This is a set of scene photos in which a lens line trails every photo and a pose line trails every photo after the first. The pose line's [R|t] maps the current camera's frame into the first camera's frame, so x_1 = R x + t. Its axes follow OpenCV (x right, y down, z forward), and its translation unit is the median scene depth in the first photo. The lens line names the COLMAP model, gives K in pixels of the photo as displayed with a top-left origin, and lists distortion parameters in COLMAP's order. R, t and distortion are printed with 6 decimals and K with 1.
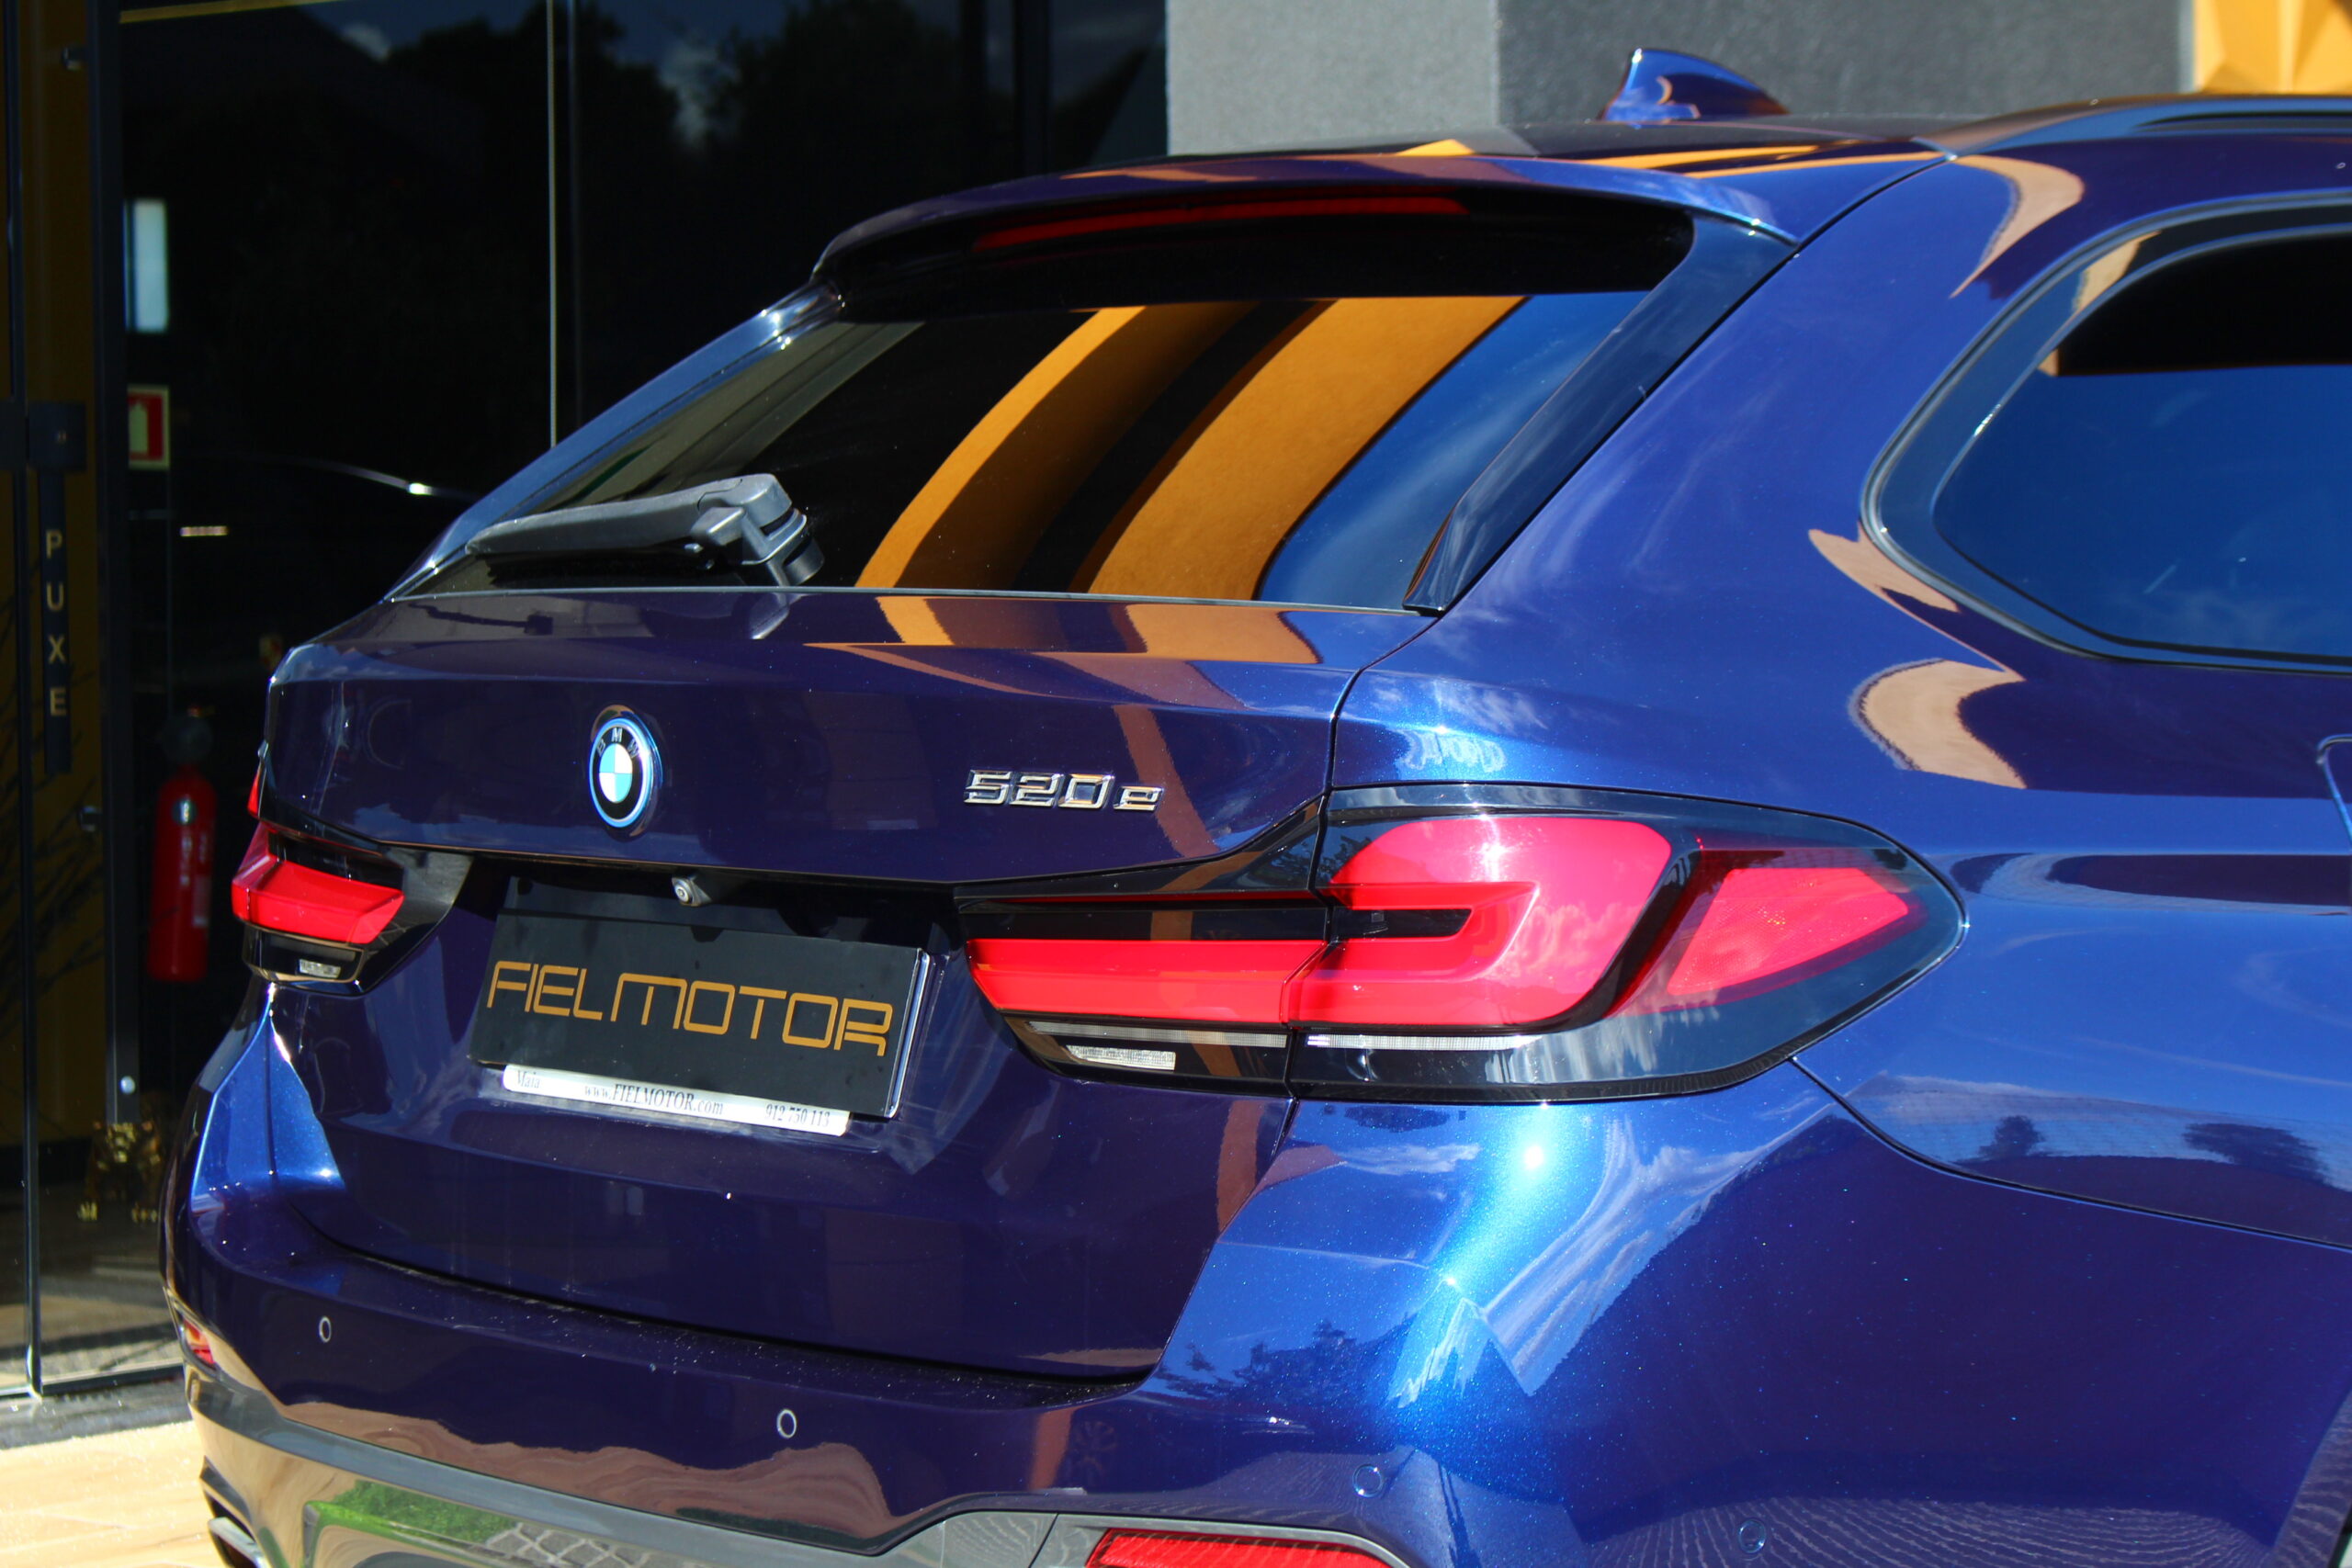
lens RADIAL K [[5653.2, 0, 1178.4], [0, 5653.2, 787.1], [0, 0, 1]] dist [0.042697, 0.000000]
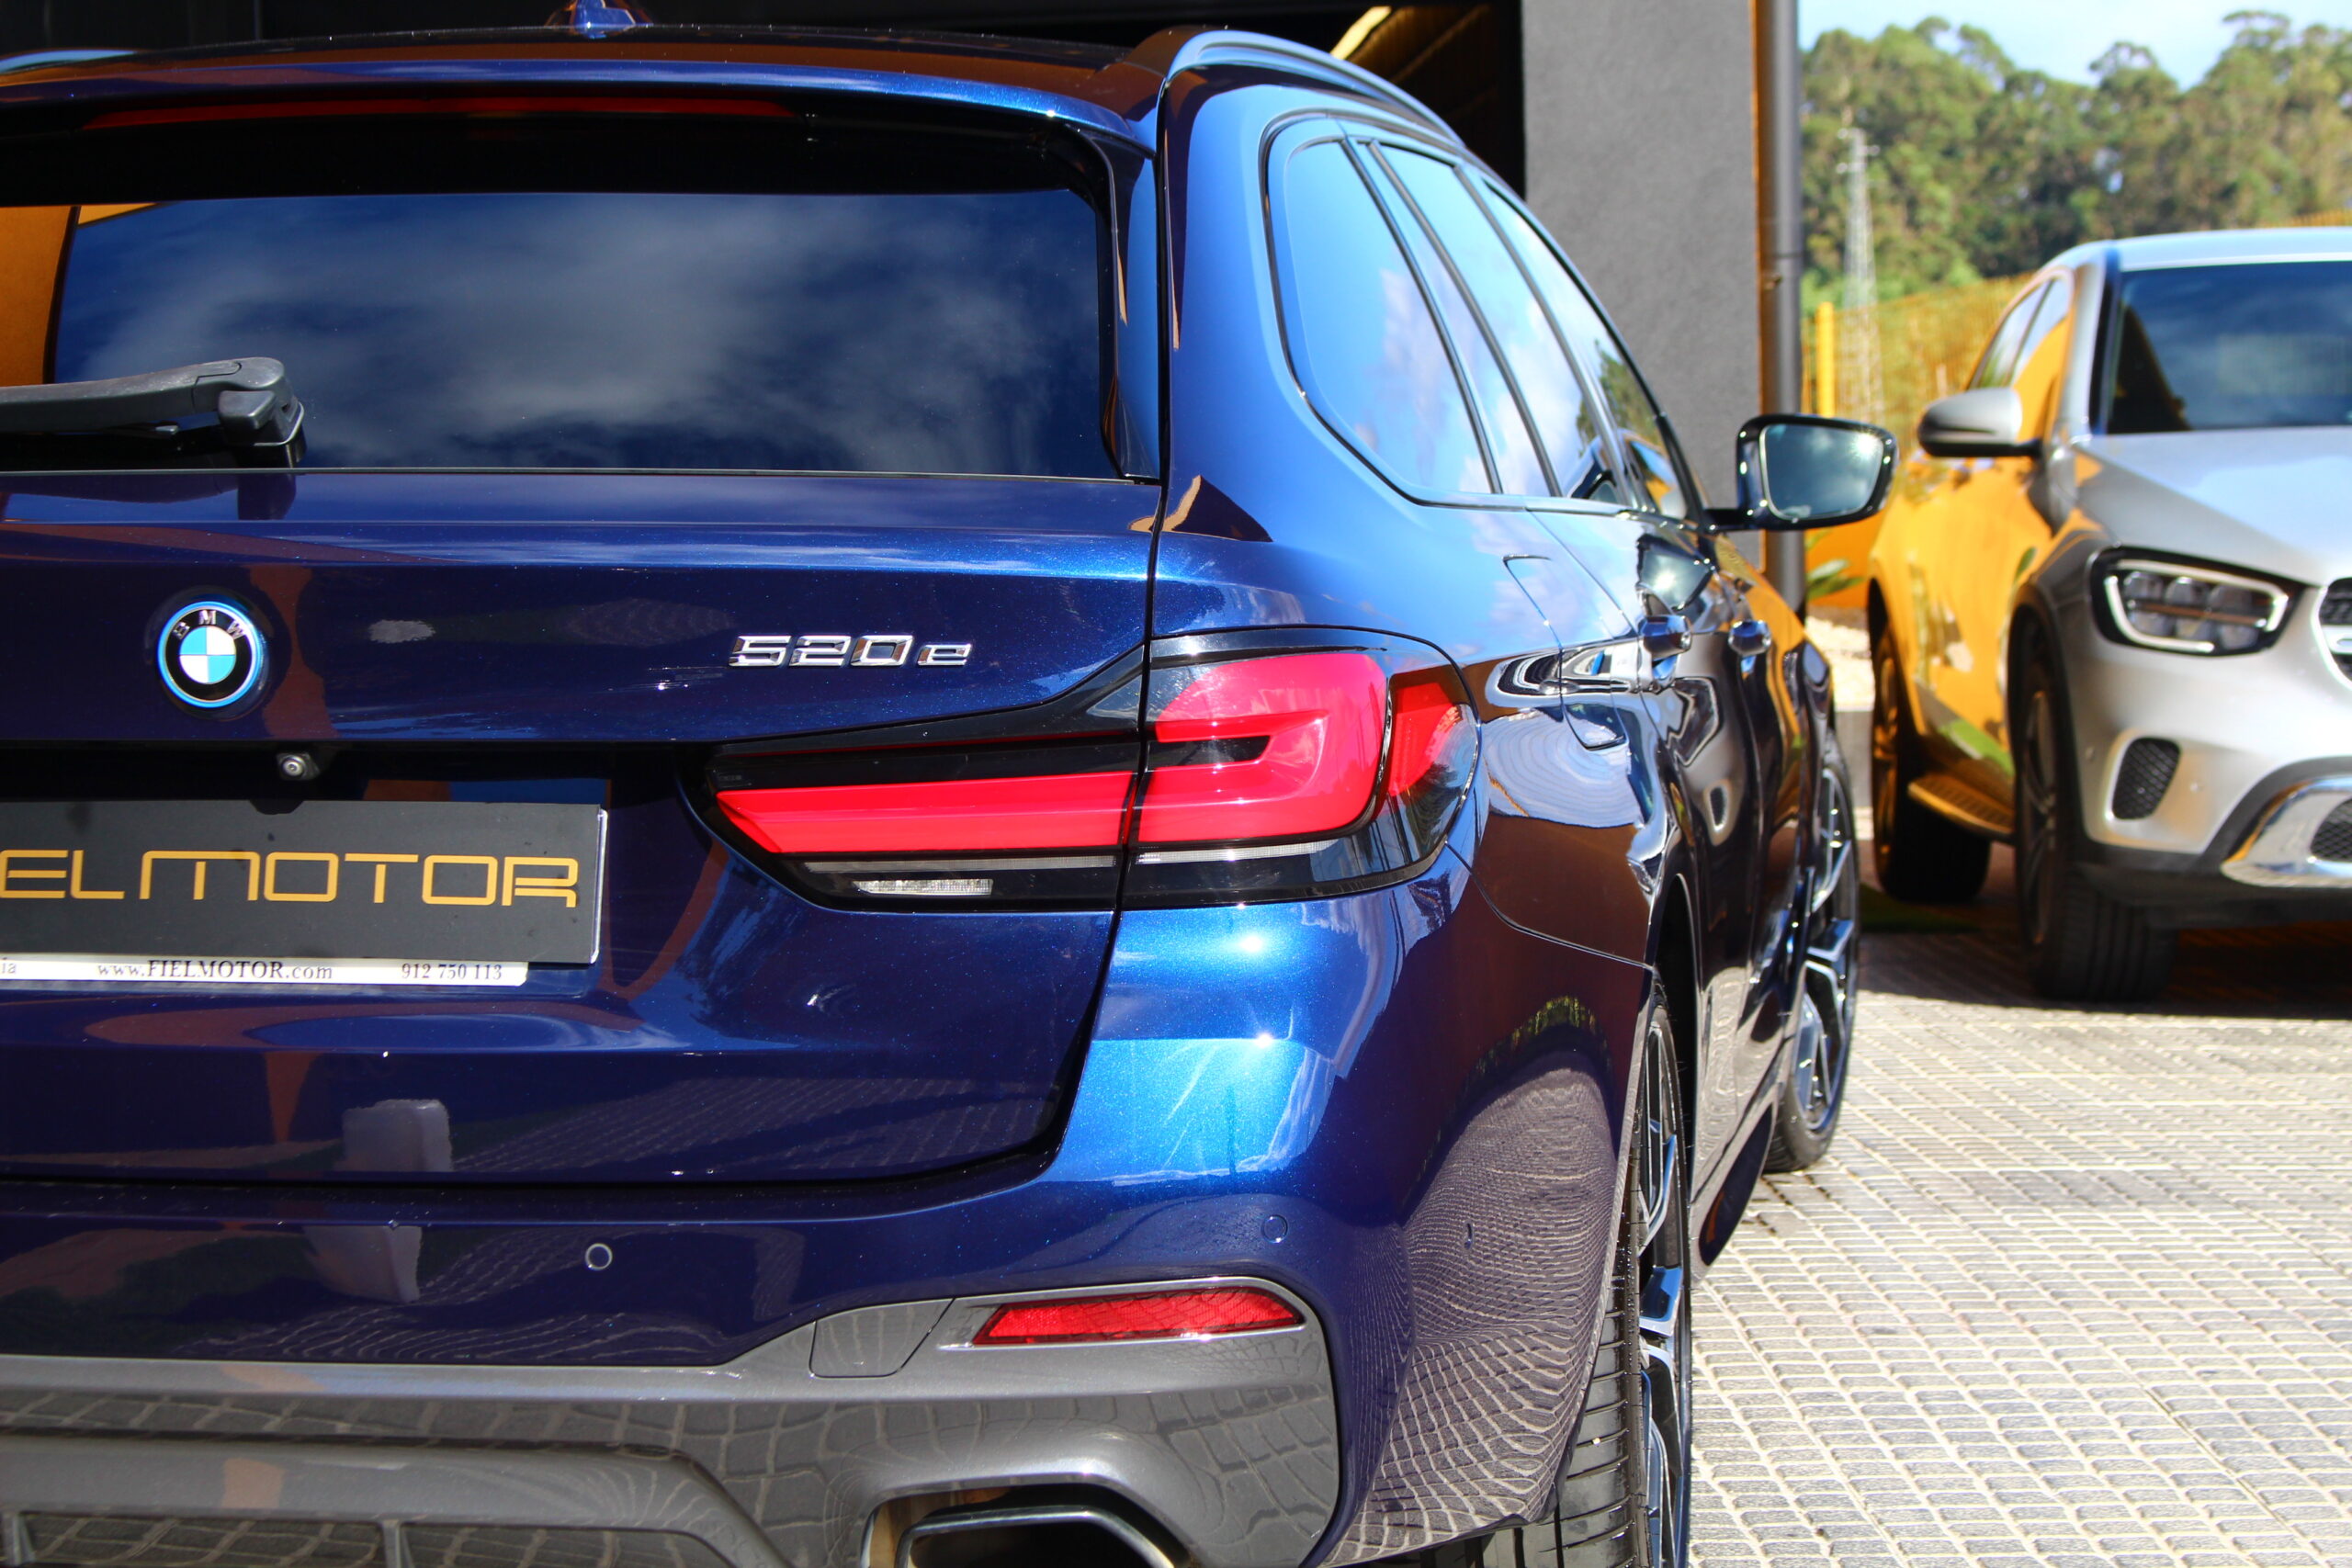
lens RADIAL K [[5109.4, 0, 1177.2], [0, 5109.4, 774.9], [0, 0, 1]] dist [0.000417, 0.000000]
pose [[0.745706, -0.066875, 0.662910, -0.595565], [0.035308, 0.997518, 0.060913, -0.031567], [-0.665339, -0.022017, 0.746217, 0.202560]]
